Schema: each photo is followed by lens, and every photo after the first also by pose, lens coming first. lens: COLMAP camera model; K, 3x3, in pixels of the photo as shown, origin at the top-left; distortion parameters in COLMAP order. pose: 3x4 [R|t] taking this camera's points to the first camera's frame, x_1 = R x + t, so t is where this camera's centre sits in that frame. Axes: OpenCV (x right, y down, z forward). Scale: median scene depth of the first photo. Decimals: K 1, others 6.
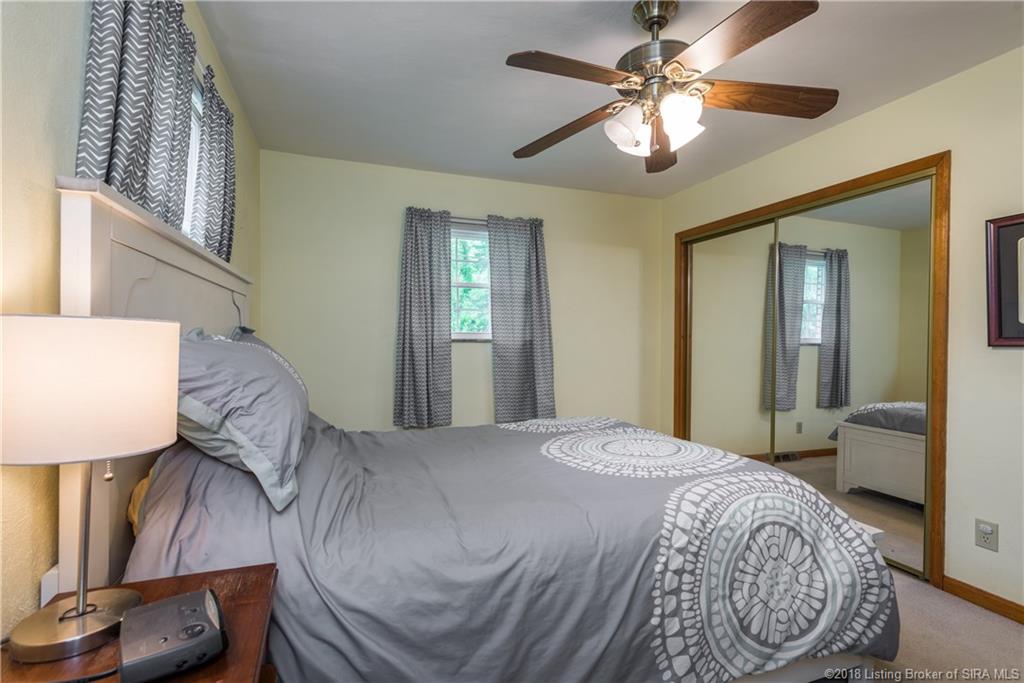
lens RADIAL K [[476.1, 0, 509.5], [0, 476.1, 338.0], [0, 0, 1]] dist [0.001017, -0.000323]
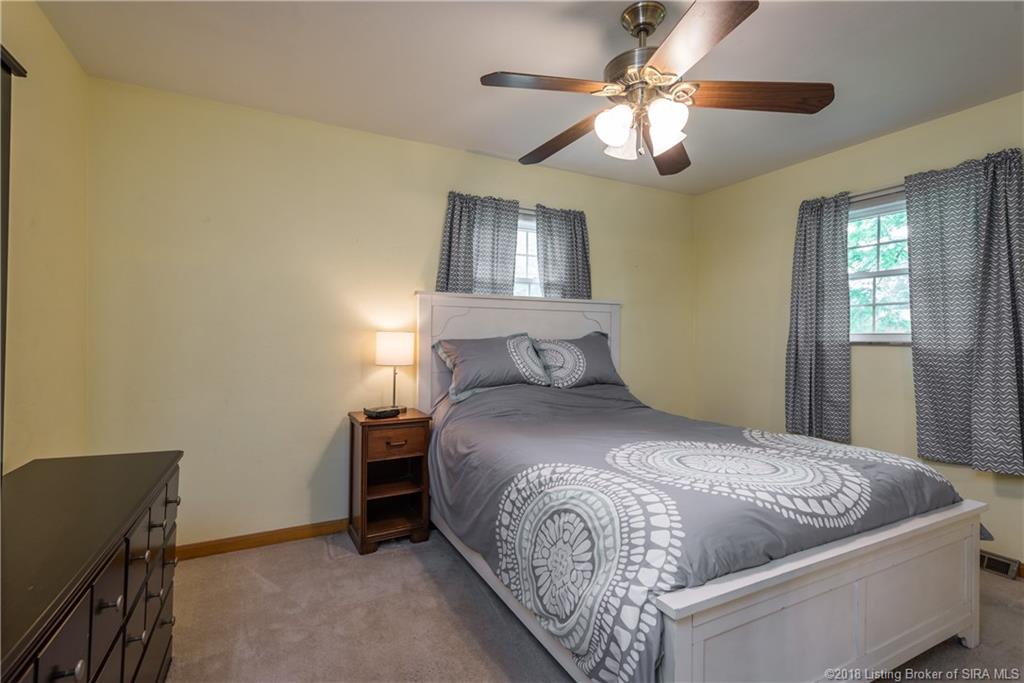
lens RADIAL K [[476.1, 0, 509.7], [0, 476.1, 338.3], [0, 0, 1]] dist [0.001017, -0.000323]
pose [[0.137752, -0.003699, -0.990460, 1.520638], [-0.006850, 0.999966, -0.004687, 0.011951], [0.990443, 0.007430, 0.137722, 0.692004]]
